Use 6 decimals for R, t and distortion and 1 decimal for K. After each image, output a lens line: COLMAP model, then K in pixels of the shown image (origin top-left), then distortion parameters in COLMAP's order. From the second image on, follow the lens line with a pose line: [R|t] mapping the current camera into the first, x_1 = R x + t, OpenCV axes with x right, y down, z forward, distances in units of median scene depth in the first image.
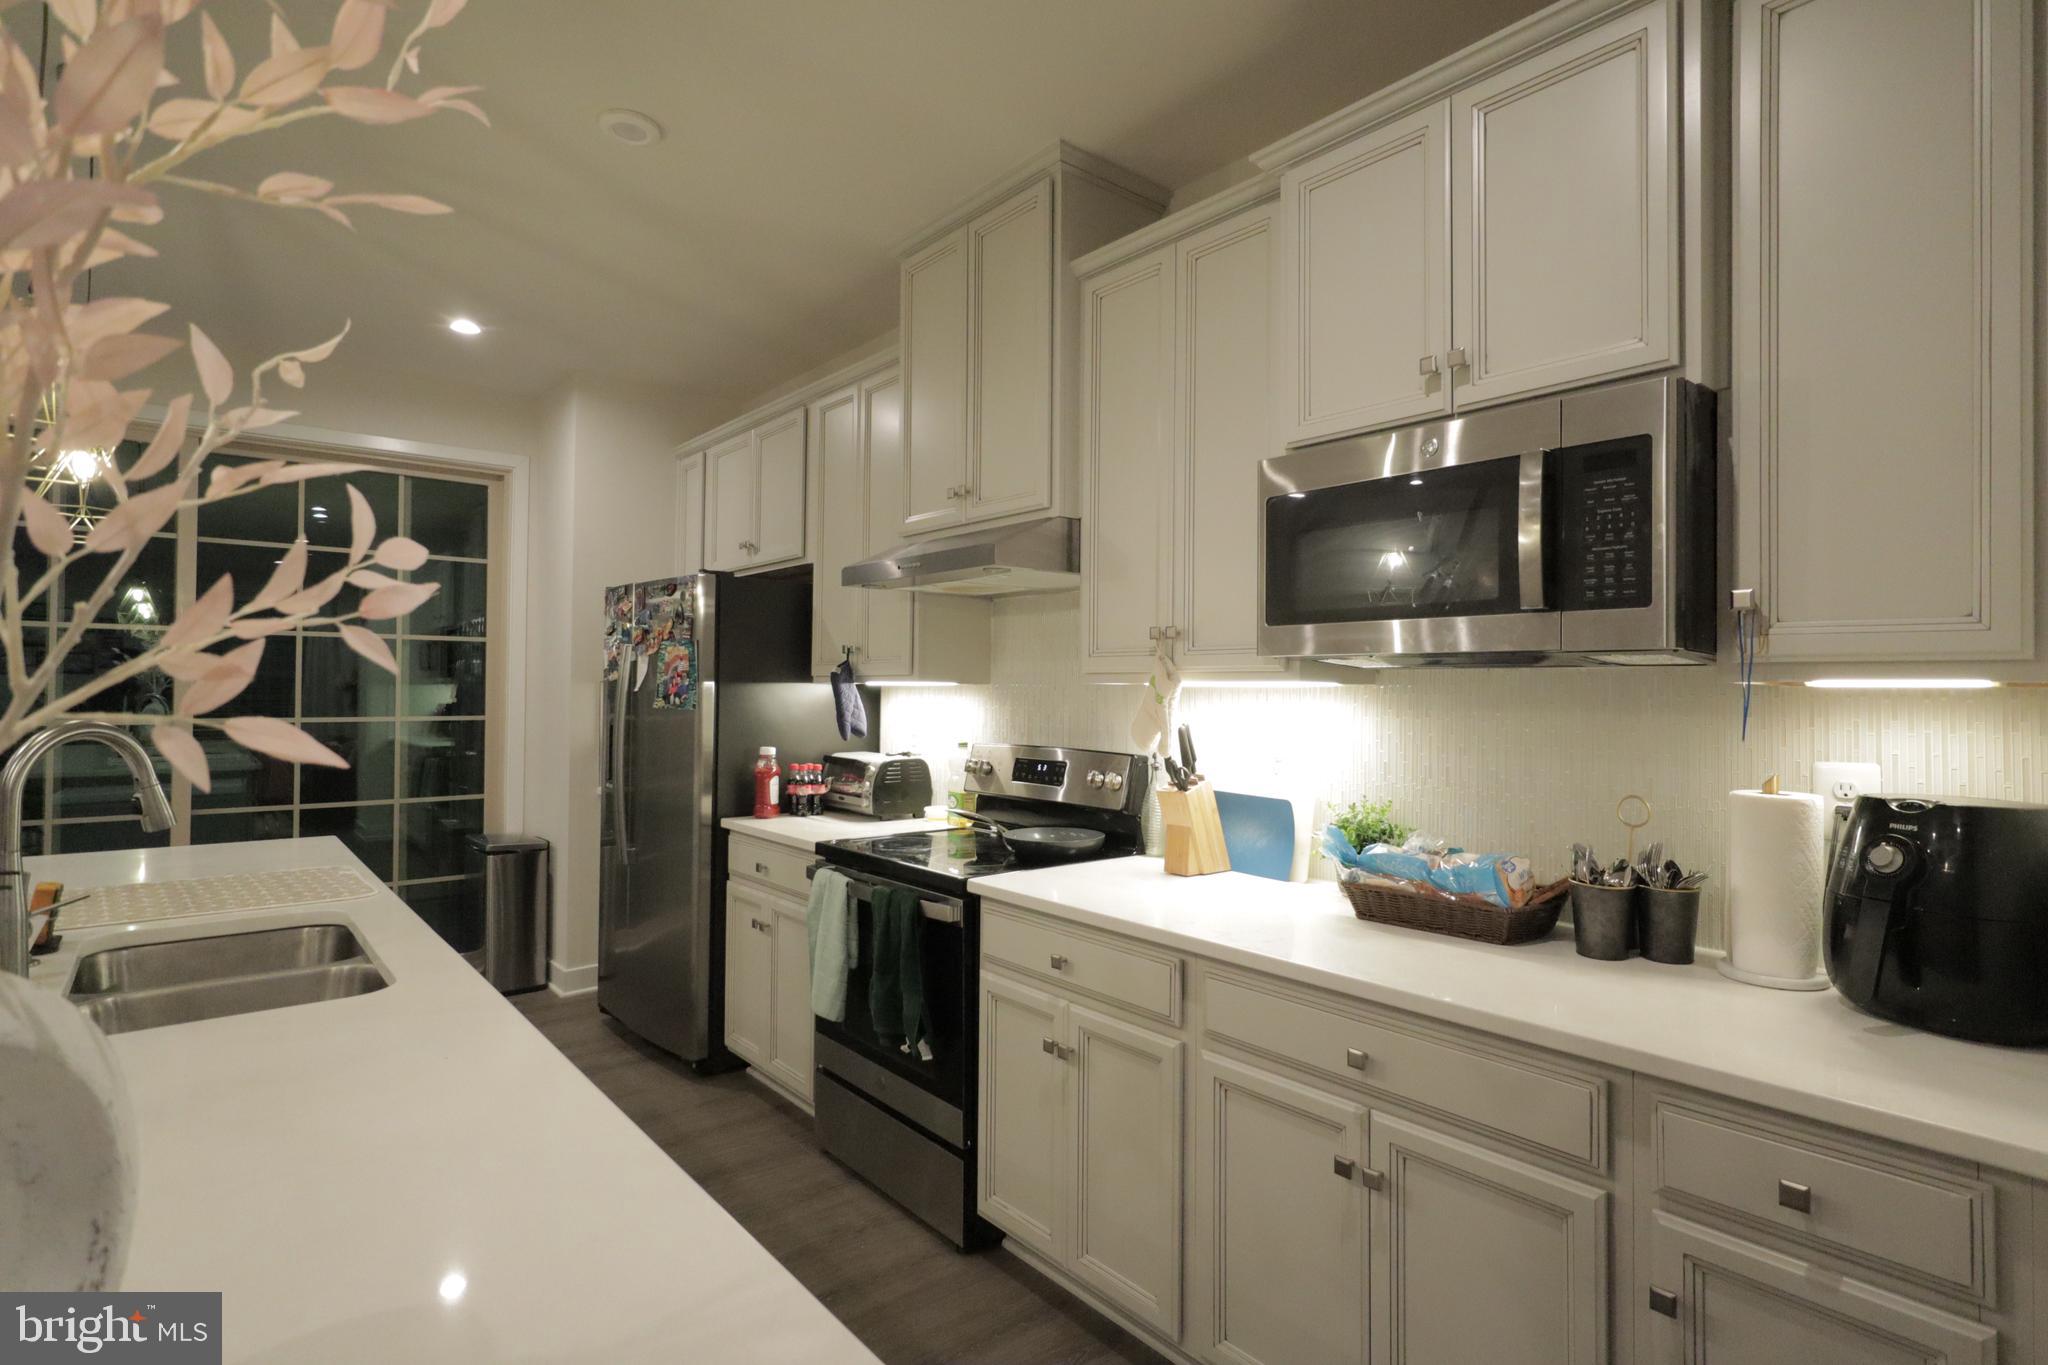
lens RADIAL K [[1021.7, 0, 1040.8], [0, 1021.7, 676.9], [0, 0, 1]] dist [0.000008, 0.002538]
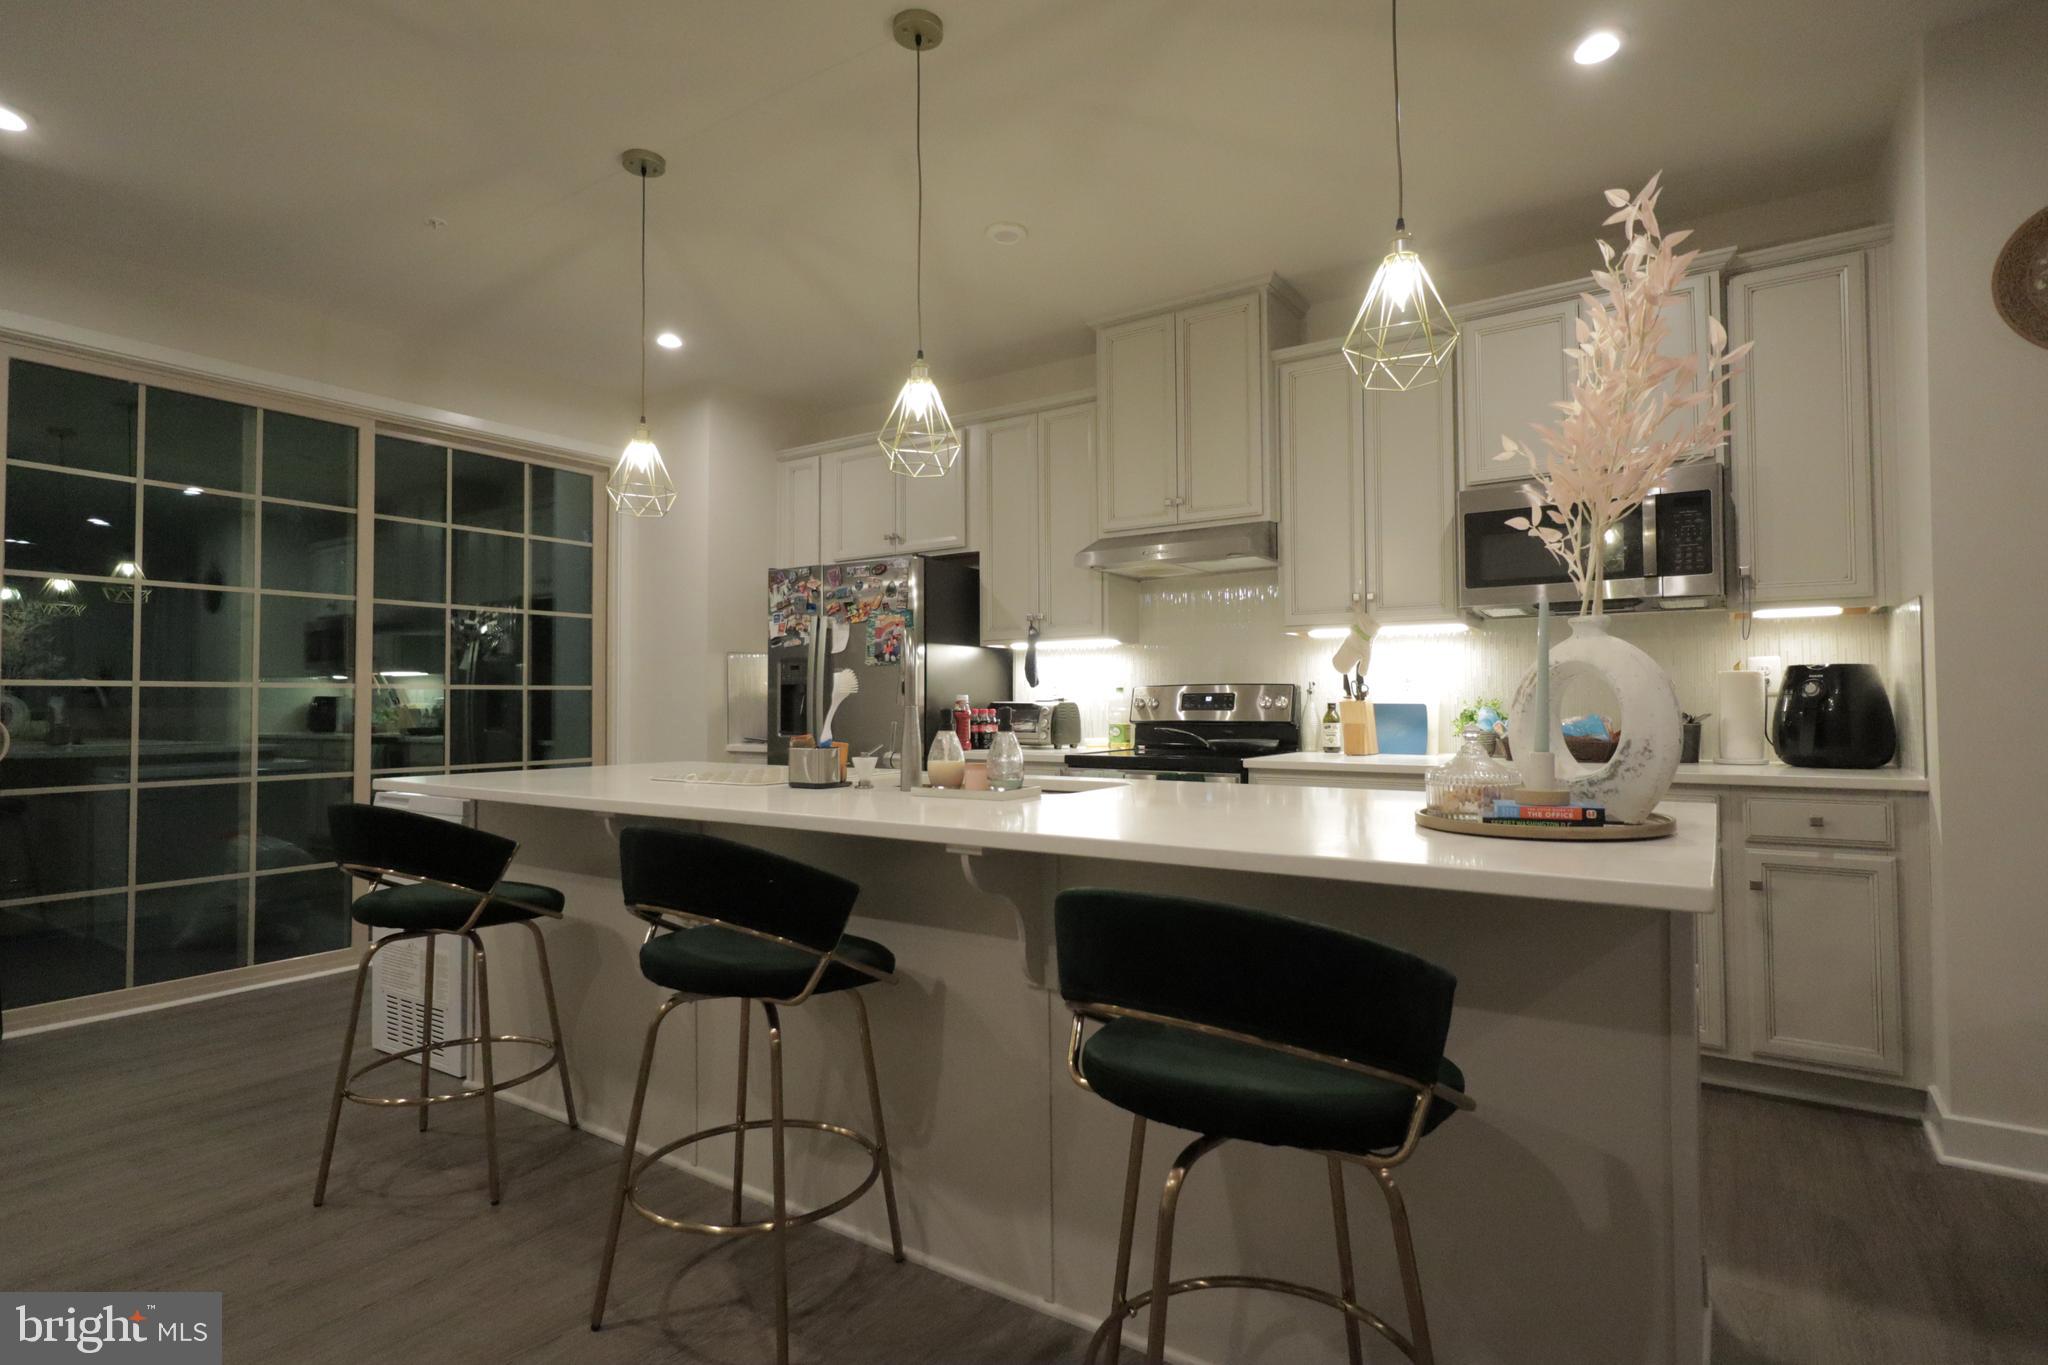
lens RADIAL K [[1018.1, 0, 1034.6], [0, 1018.1, 677.1], [0, 0, 1]] dist [-0.002975, 0.001201]
pose [[0.960465, -0.006911, 0.278314, -0.562834], [0.010241, 0.999892, -0.010512, 0.064457], [-0.278211, 0.012947, 0.960433, -0.254782]]
